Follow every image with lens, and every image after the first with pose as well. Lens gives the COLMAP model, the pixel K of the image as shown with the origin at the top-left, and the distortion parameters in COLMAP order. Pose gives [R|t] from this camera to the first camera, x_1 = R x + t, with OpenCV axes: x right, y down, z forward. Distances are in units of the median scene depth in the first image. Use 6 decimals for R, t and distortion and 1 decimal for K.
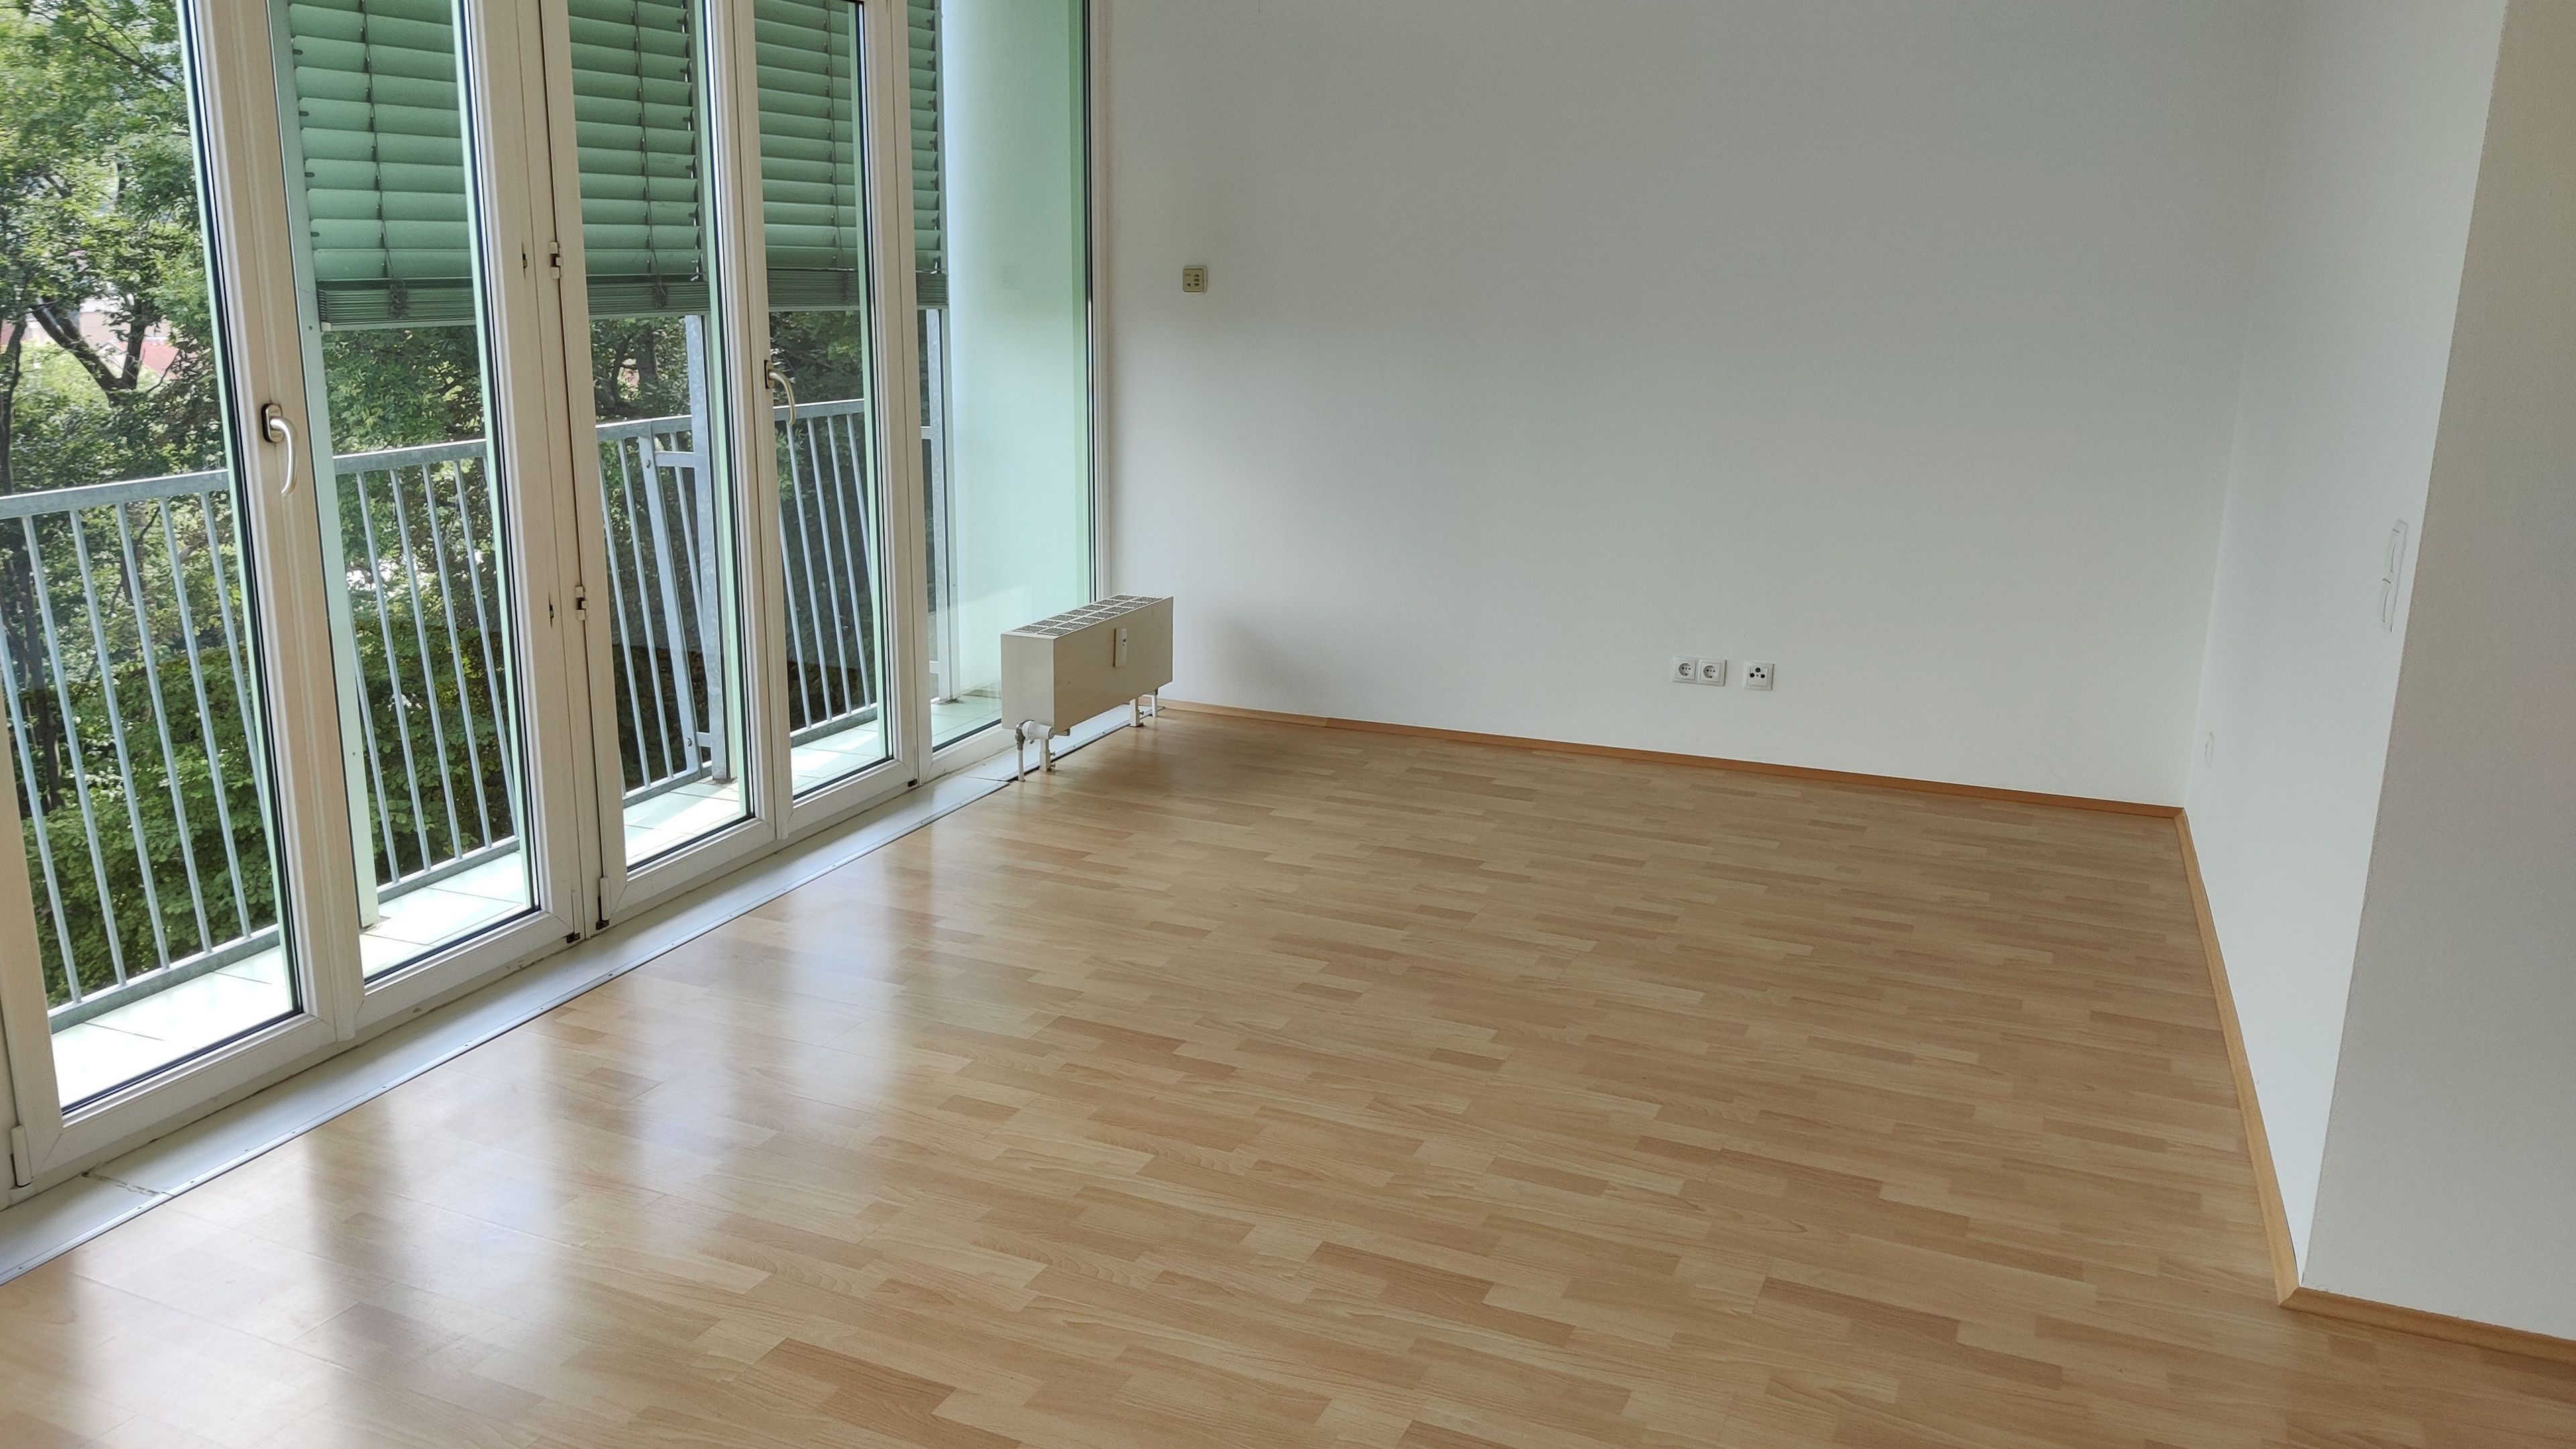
lens RADIAL K [[1985.1, 0, 1288.0], [0, 1985.1, 724.5], [0, 0, 1]] dist [-0.004136, -0.001705]
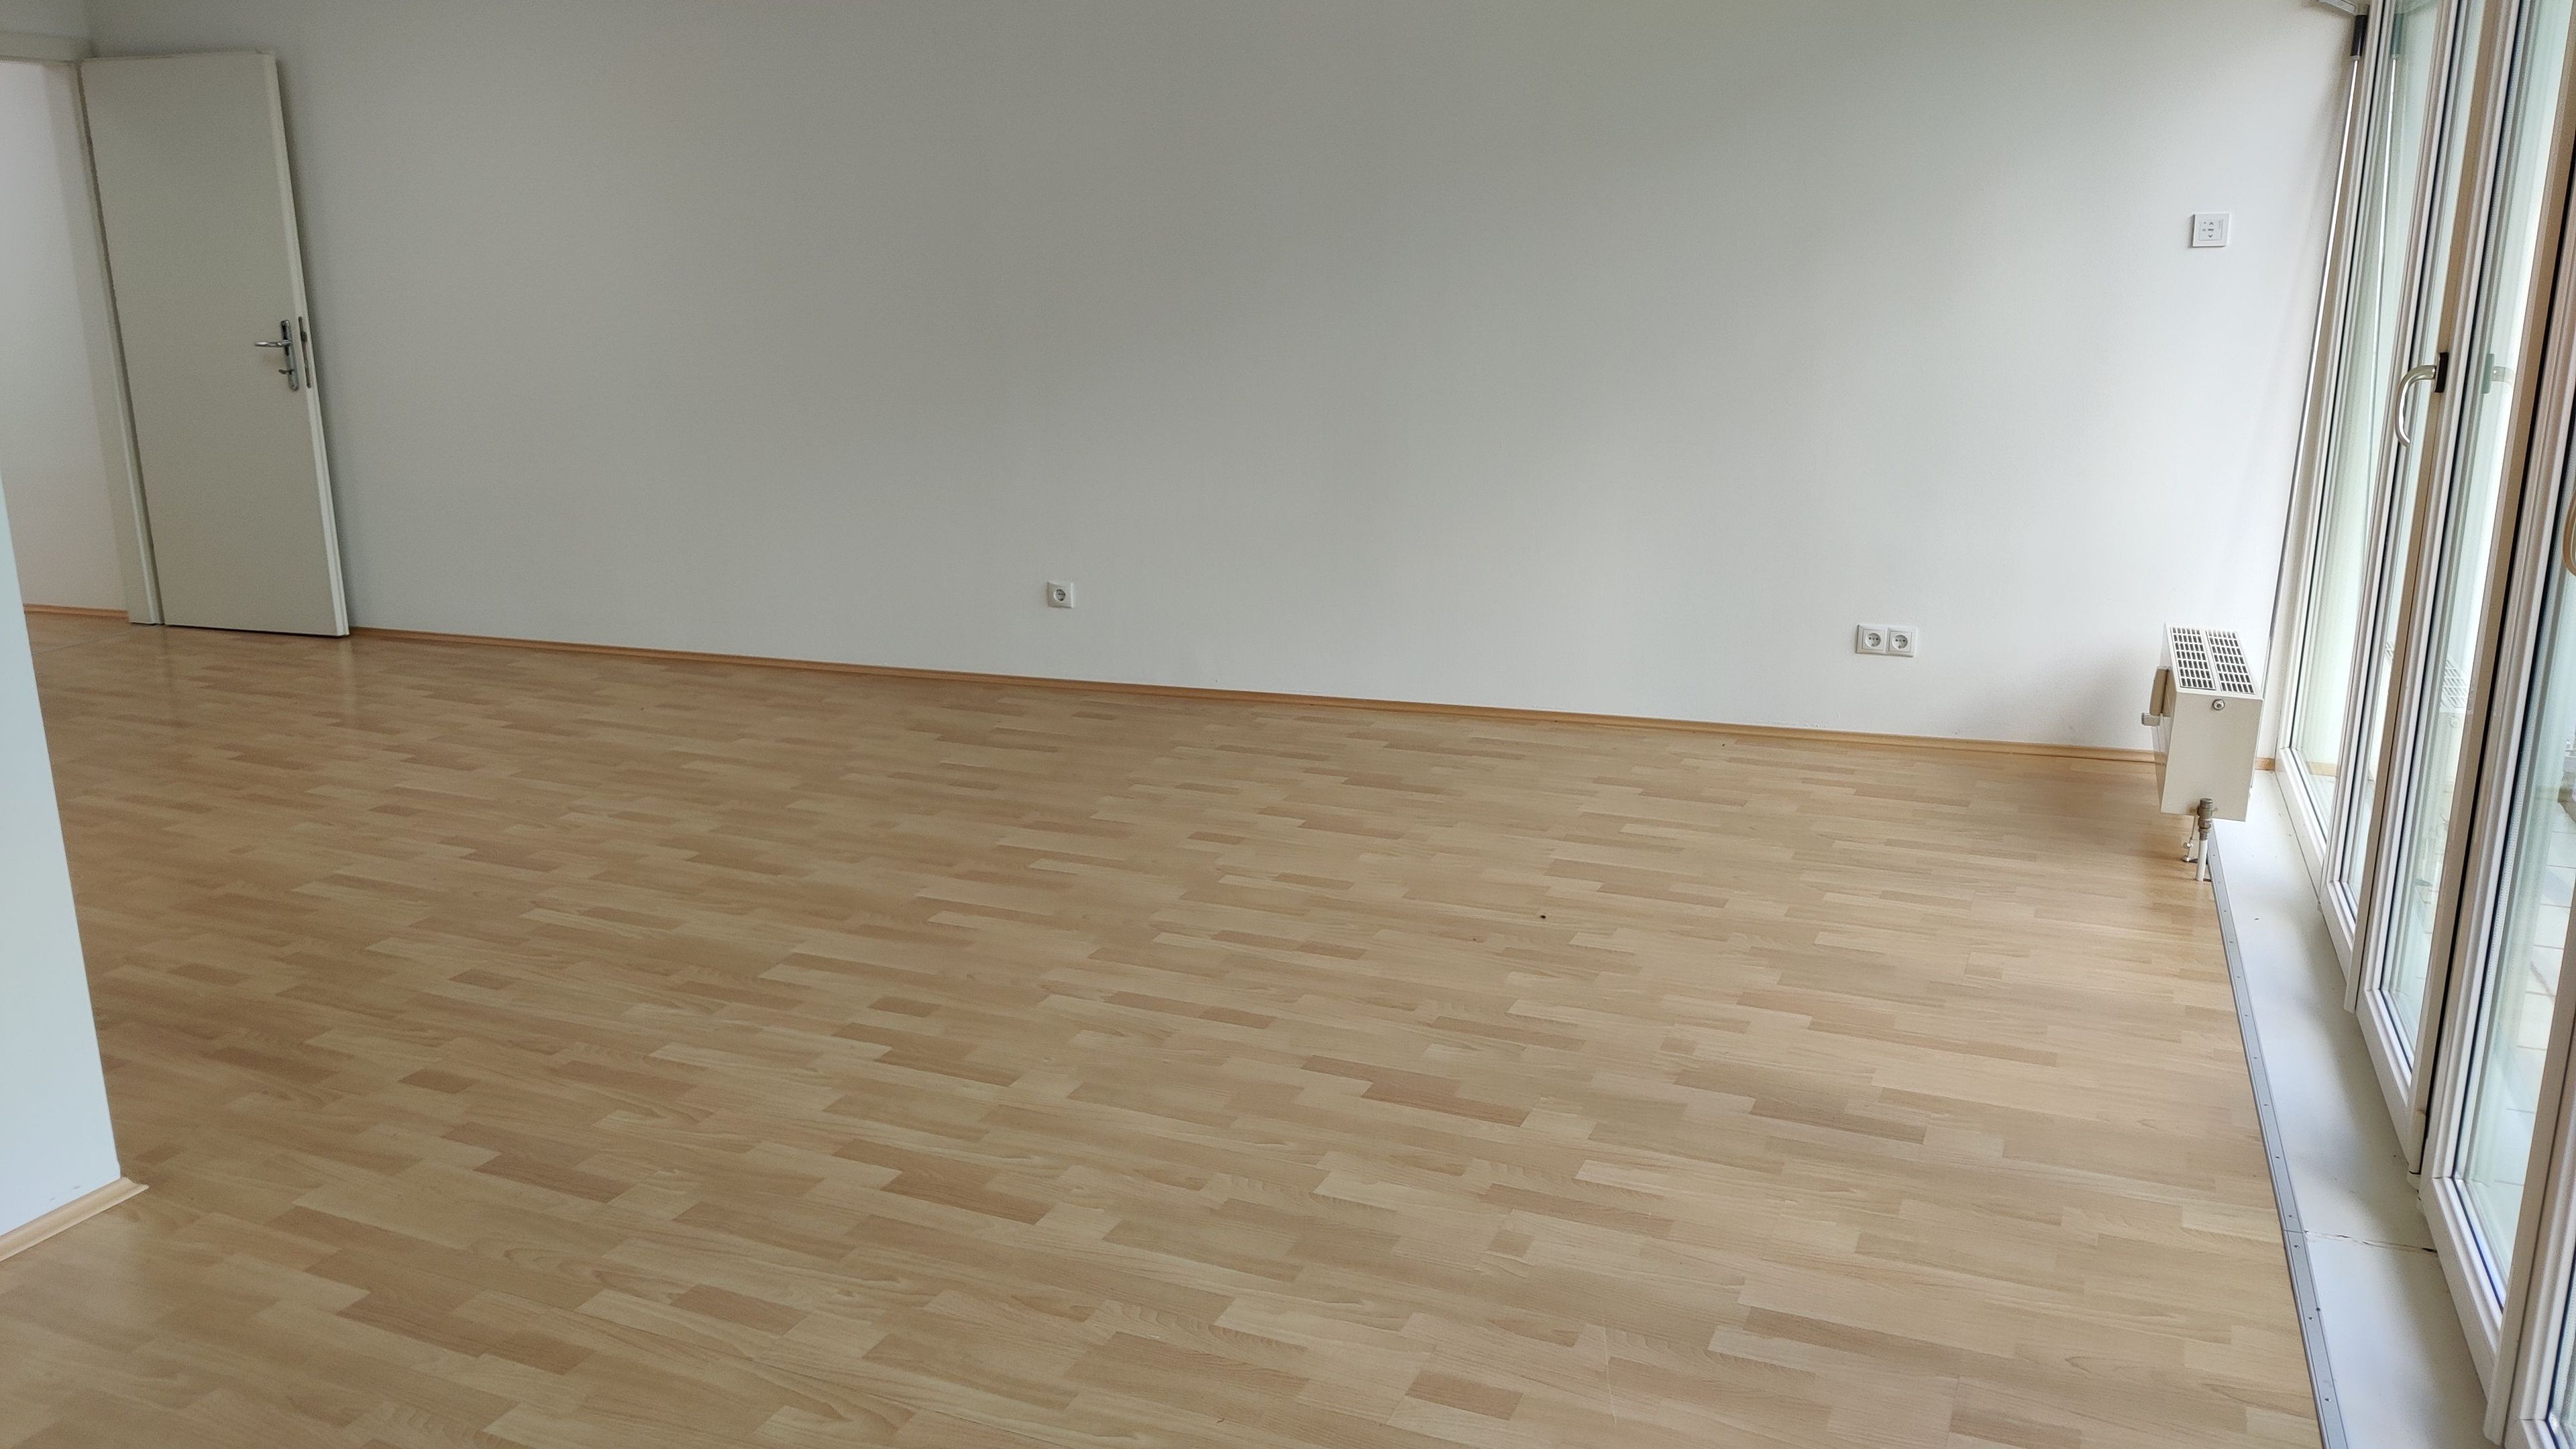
lens RADIAL K [[1985.1, 0, 1288.0], [0, 1985.1, 724.5], [0, 0, 1]] dist [-0.004136, -0.001705]
pose [[-0.999978, -0.001644, 0.006450, -0.110969], [0.001573, 0.883230, 0.468937, -0.404285], [-0.006468, 0.468937, -0.883208, 1.736154]]
